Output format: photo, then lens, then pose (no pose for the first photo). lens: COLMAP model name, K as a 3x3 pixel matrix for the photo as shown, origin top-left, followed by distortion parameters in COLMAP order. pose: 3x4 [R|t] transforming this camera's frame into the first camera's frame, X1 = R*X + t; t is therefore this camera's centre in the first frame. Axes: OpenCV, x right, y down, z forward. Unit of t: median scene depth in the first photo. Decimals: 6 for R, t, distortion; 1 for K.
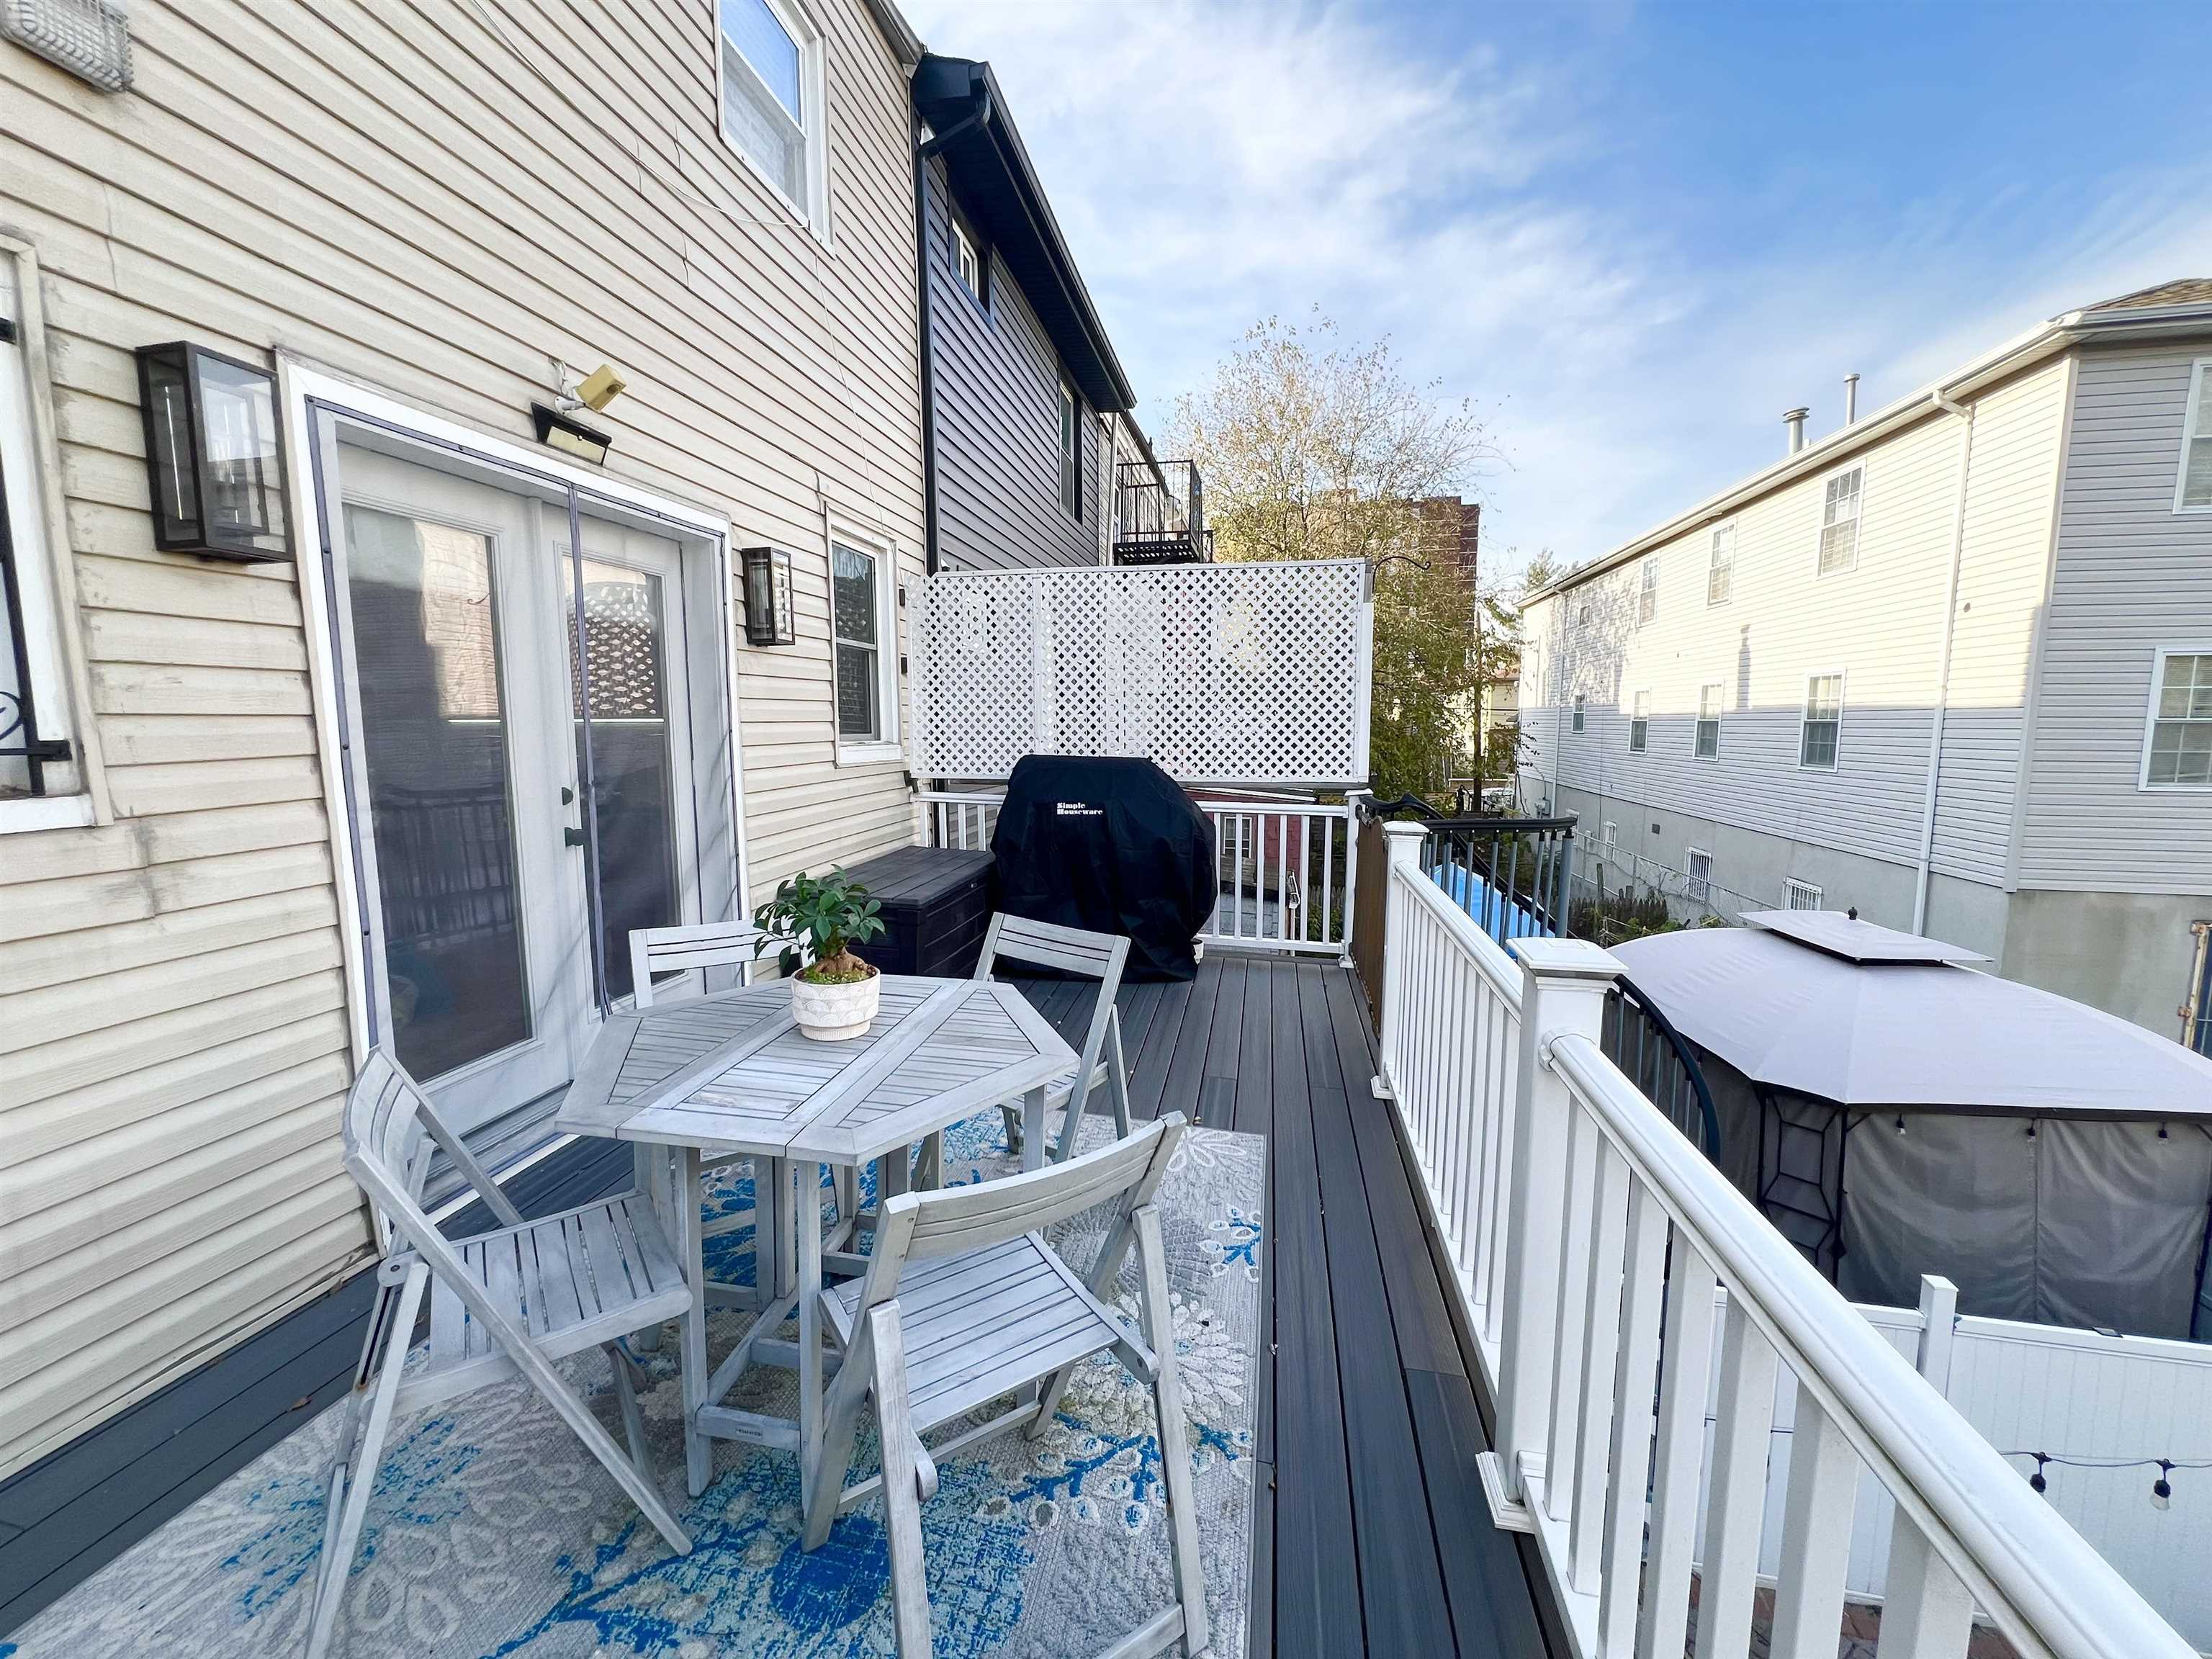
lens RADIAL K [[885.5, 0, 1083.9], [0, 885.5, 821.6], [0, 0, 1]] dist [-0.002544, -0.000110]
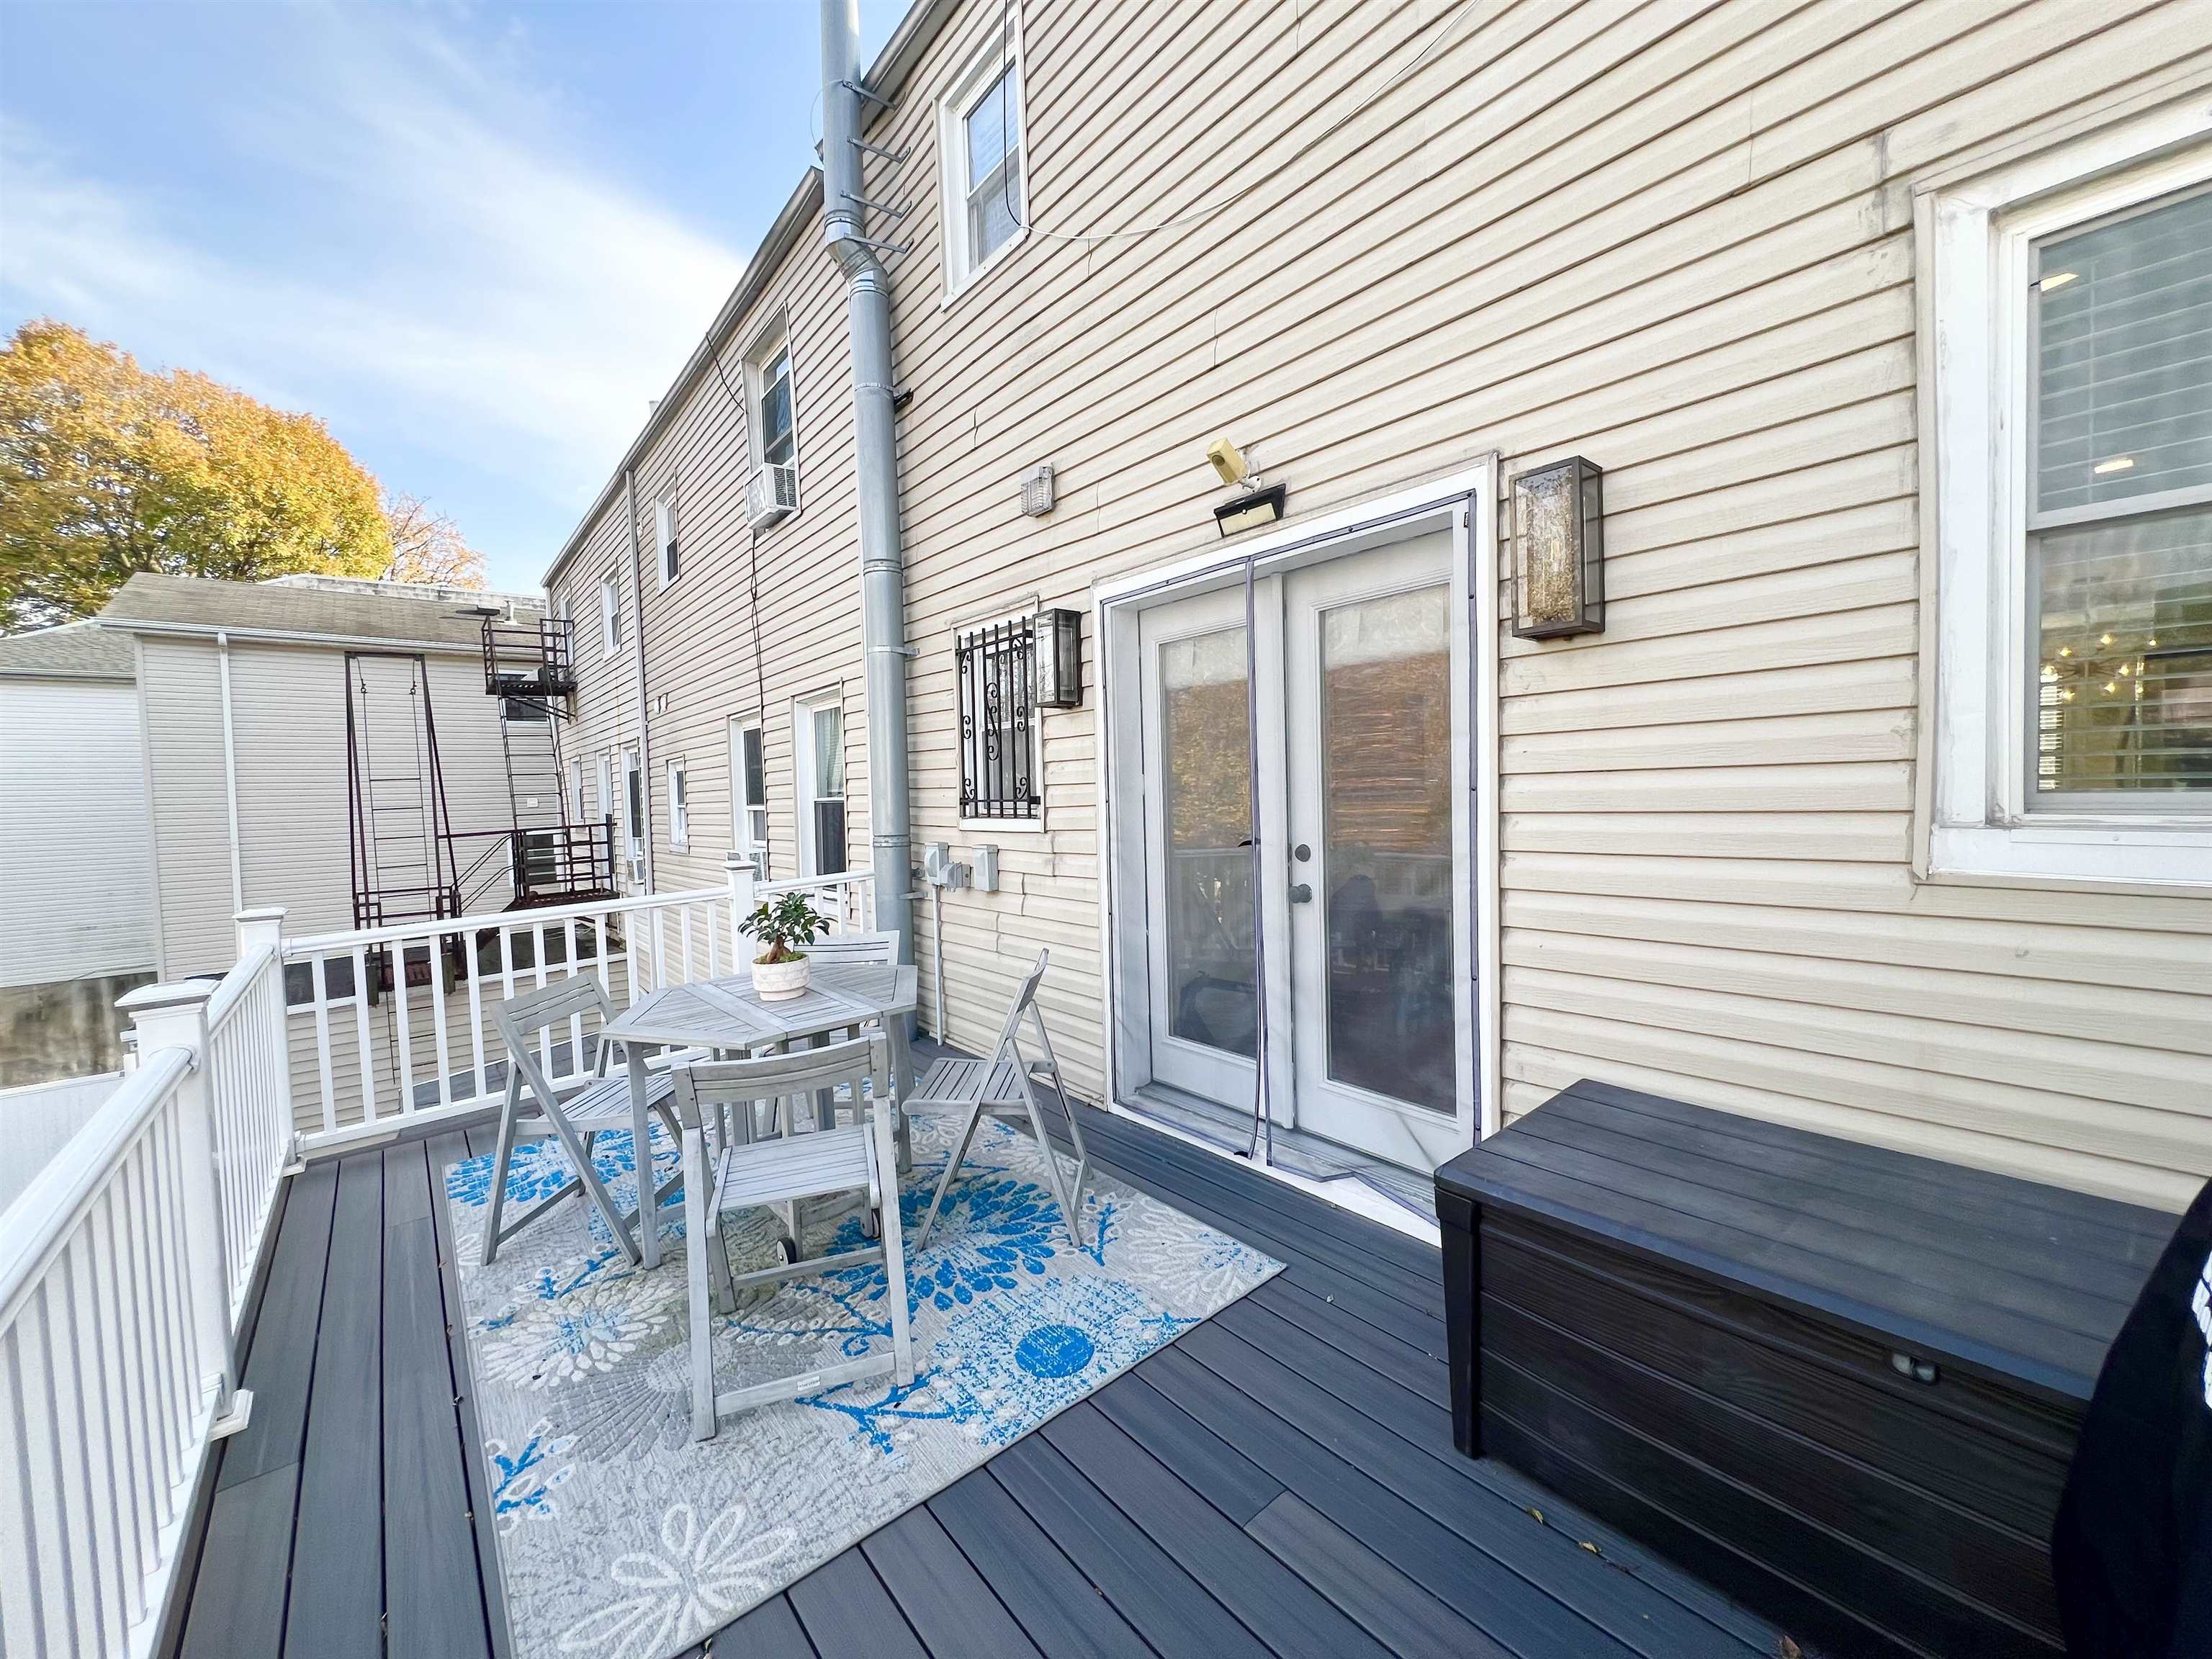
lens RADIAL K [[885.5, 0, 1105.1], [0, 885.5, 823.3], [0, 0, 1]] dist [-0.002544, -0.000110]
pose [[-0.621858, 0.054347, -0.781242, 0.440984], [-0.054143, 0.992219, 0.112120, -0.209228], [0.781256, 0.112021, -0.614077, 1.845358]]
